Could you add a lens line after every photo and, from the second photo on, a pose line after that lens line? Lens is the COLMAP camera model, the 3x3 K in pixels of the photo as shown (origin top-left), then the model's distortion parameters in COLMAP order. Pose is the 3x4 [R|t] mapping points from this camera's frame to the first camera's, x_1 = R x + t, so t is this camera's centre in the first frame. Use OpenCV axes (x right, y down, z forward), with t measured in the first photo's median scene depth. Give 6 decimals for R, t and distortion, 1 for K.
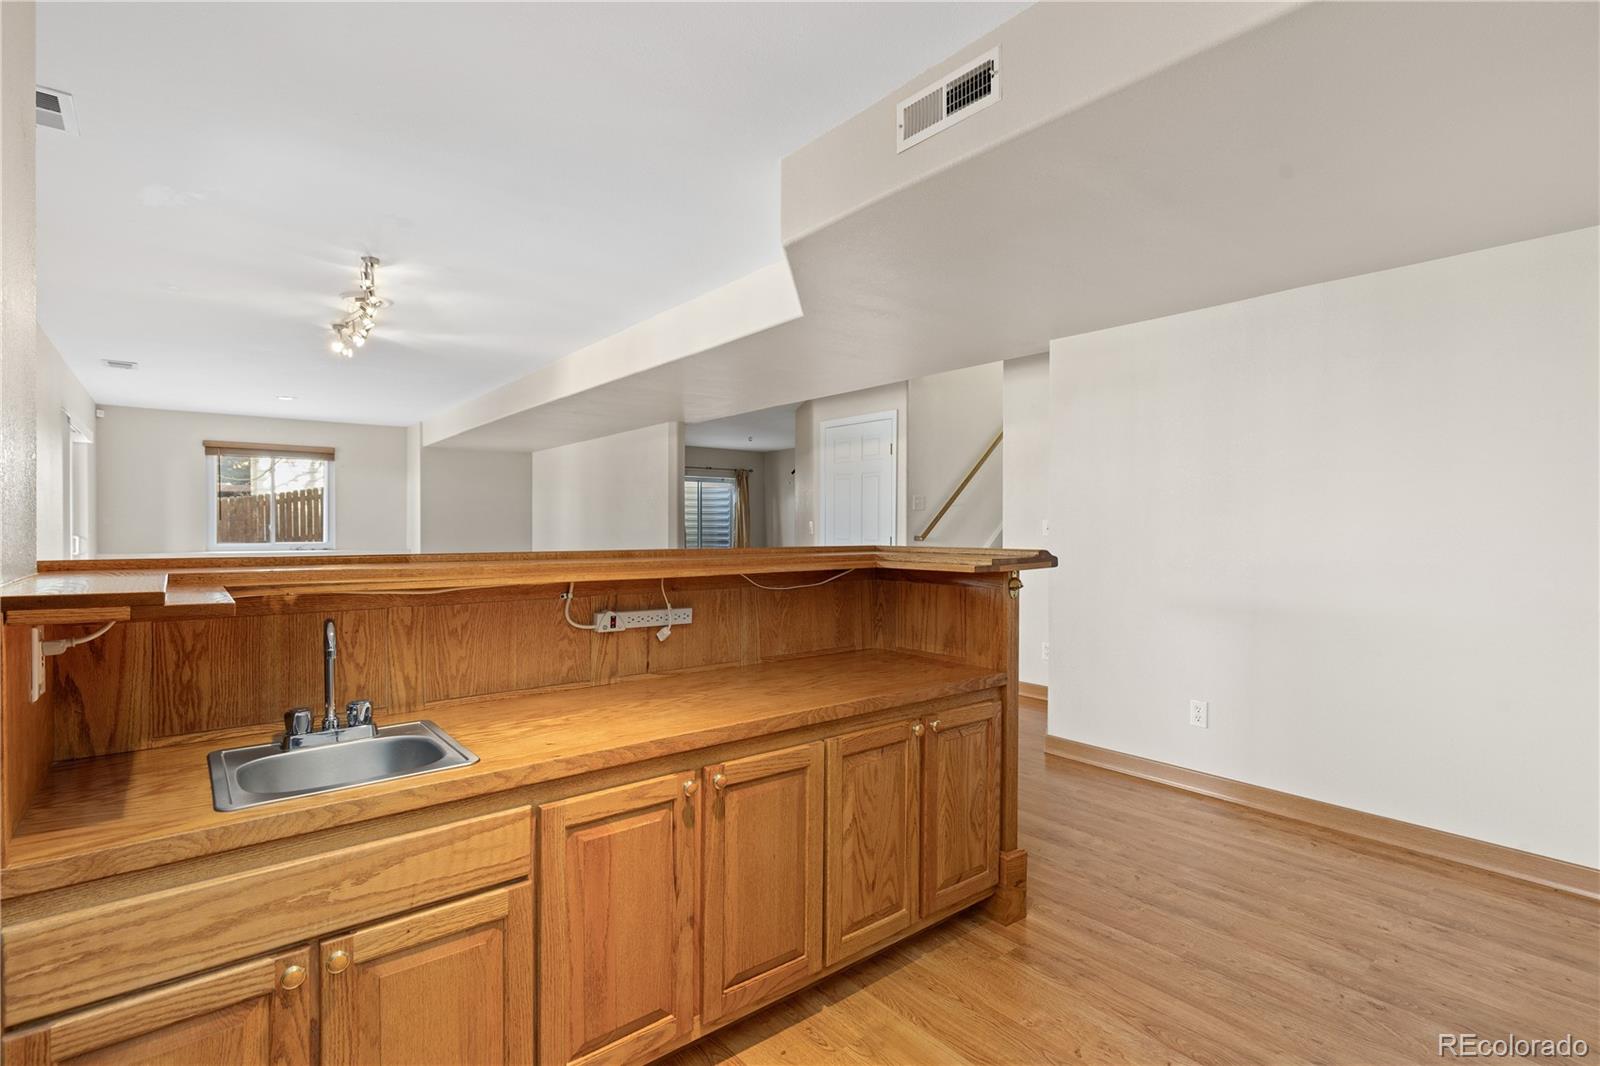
lens RADIAL K [[762.7, 0, 800.0], [0, 762.7, 533.0], [0, 0, 1]] dist [0.002665, 0.001252]
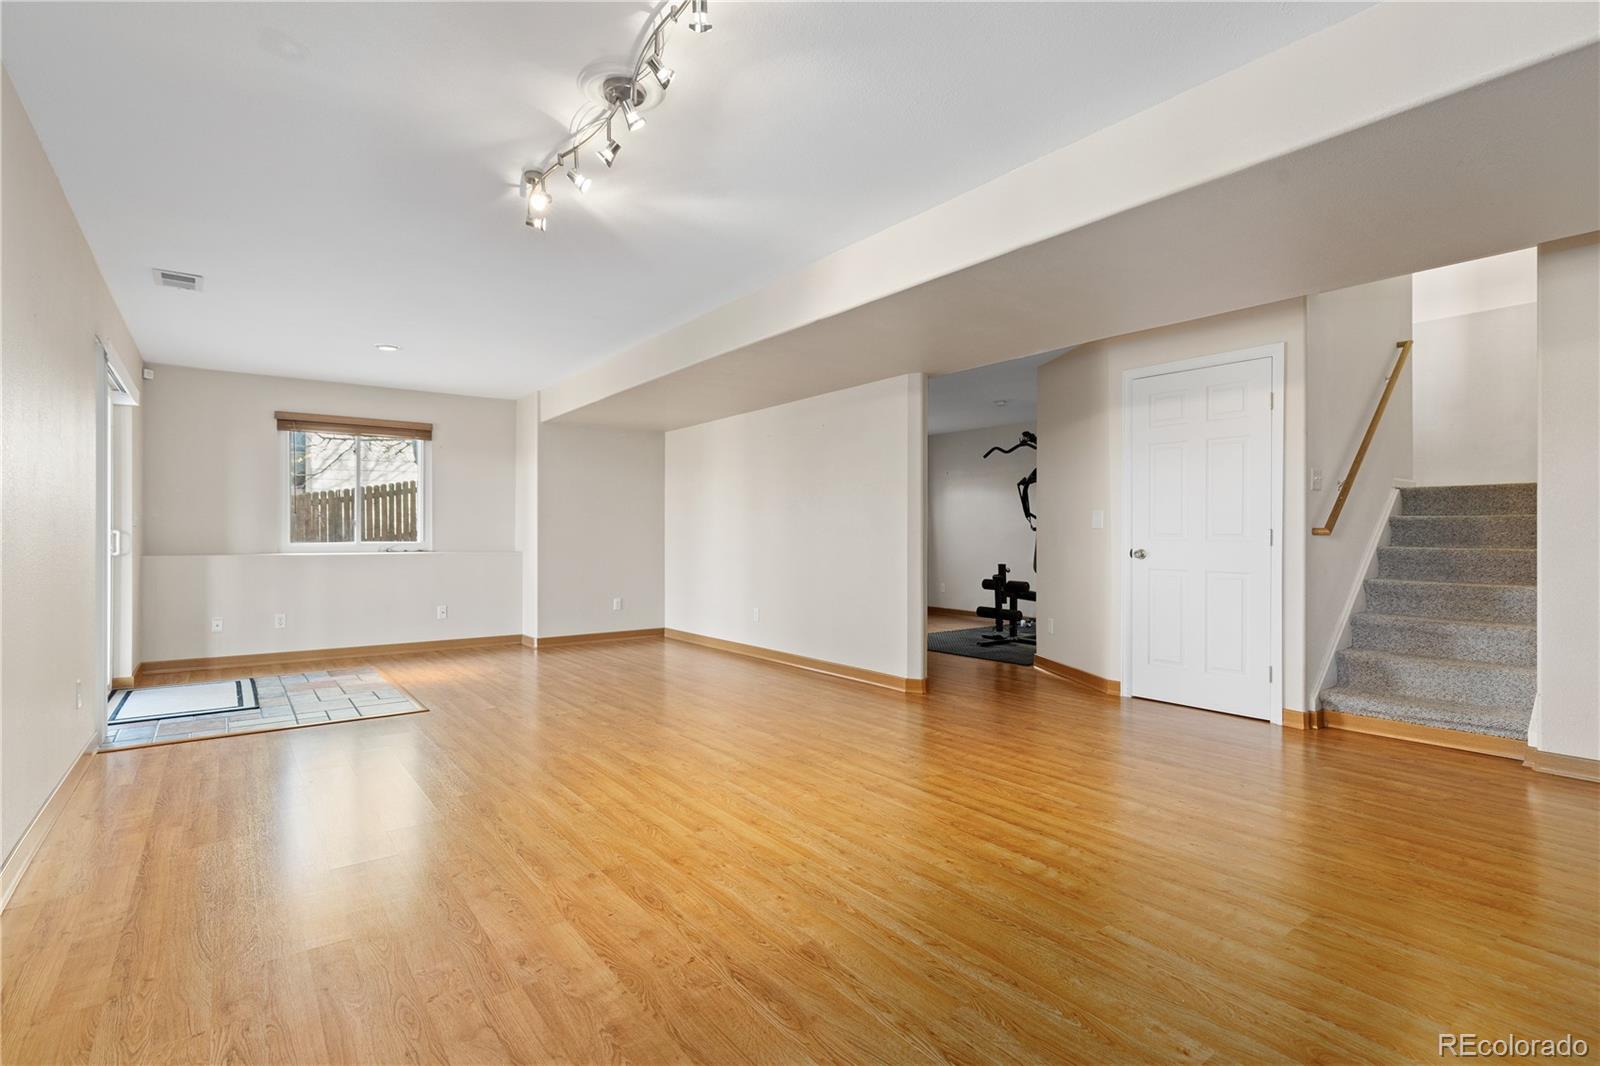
lens RADIAL K [[762.7, 0, 800.0], [0, 762.7, 533.0], [0, 0, 1]] dist [0.002665, 0.001252]
pose [[0.999442, -0.000210, -0.033416, -0.233178], [-0.000076, 0.999963, -0.008562, 0.011598], [0.033416, 0.008560, 0.999405, 0.253868]]
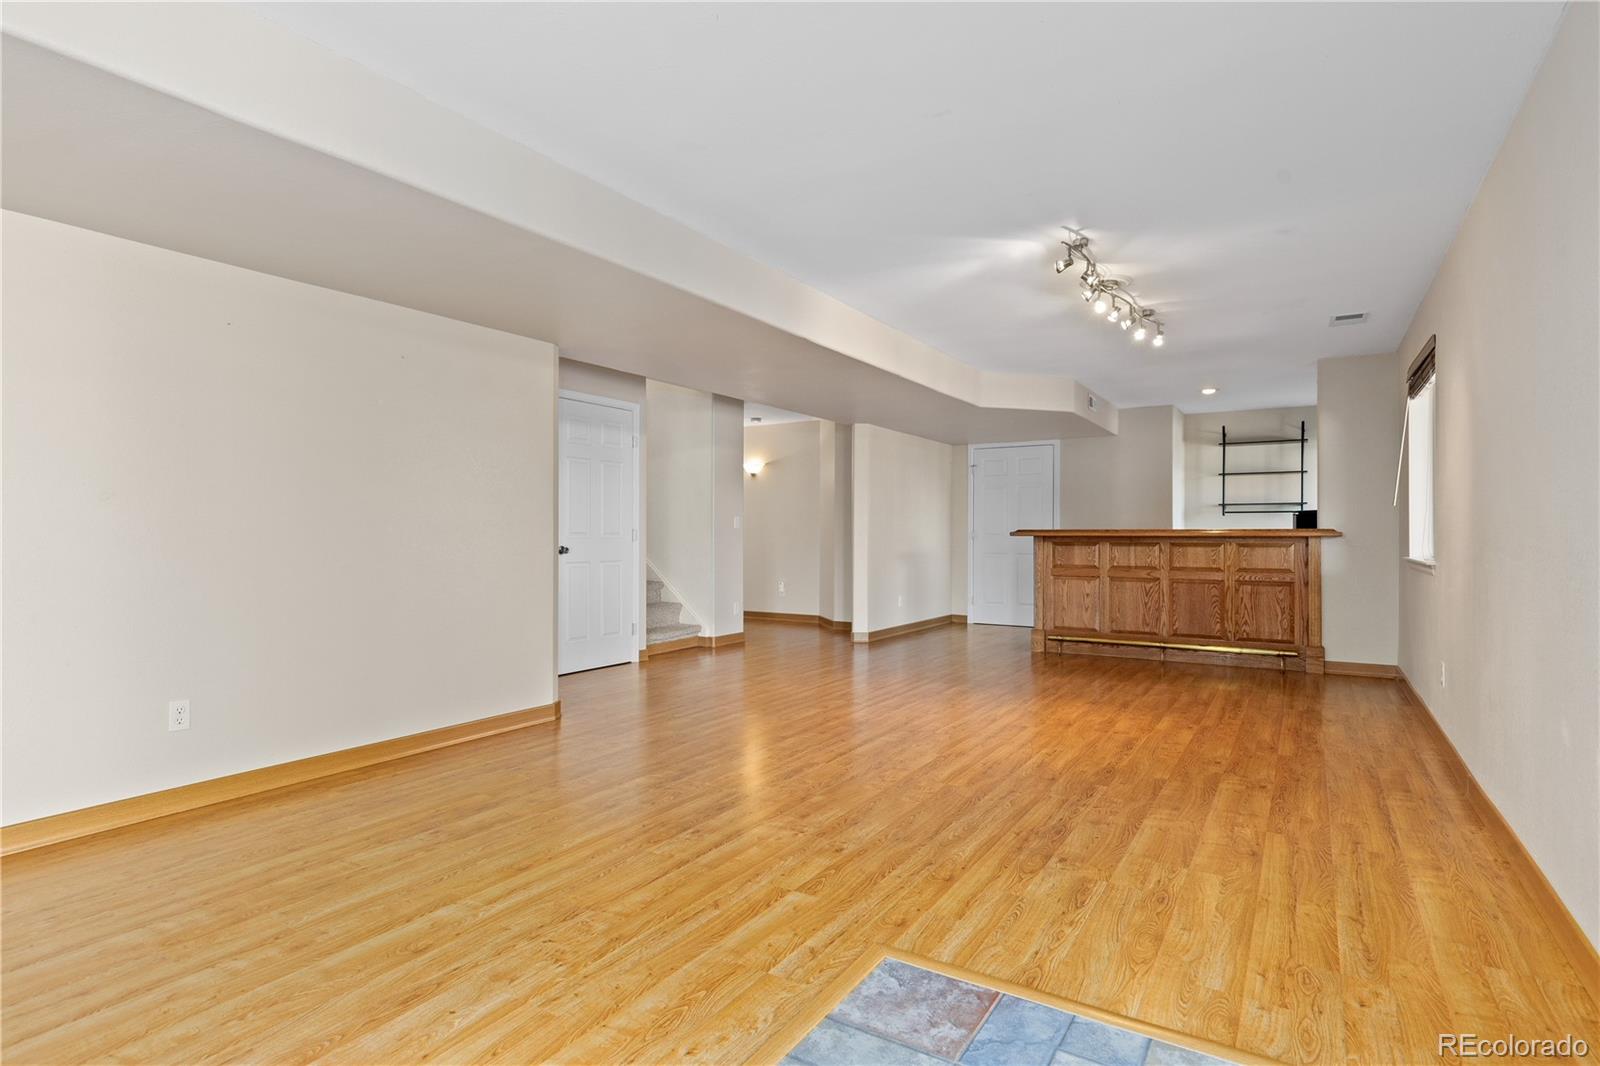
lens RADIAL K [[825.4, 0, 800.0], [0, 825.4, 533.0], [0, 0, 1]] dist [0.028003, -0.000159]
pose [[-0.343017, 0.000324, 0.939329, -0.810110], [0.001846, 0.999998, 0.000329, 0.007920], [-0.939328, 0.001847, -0.343017, 0.982598]]
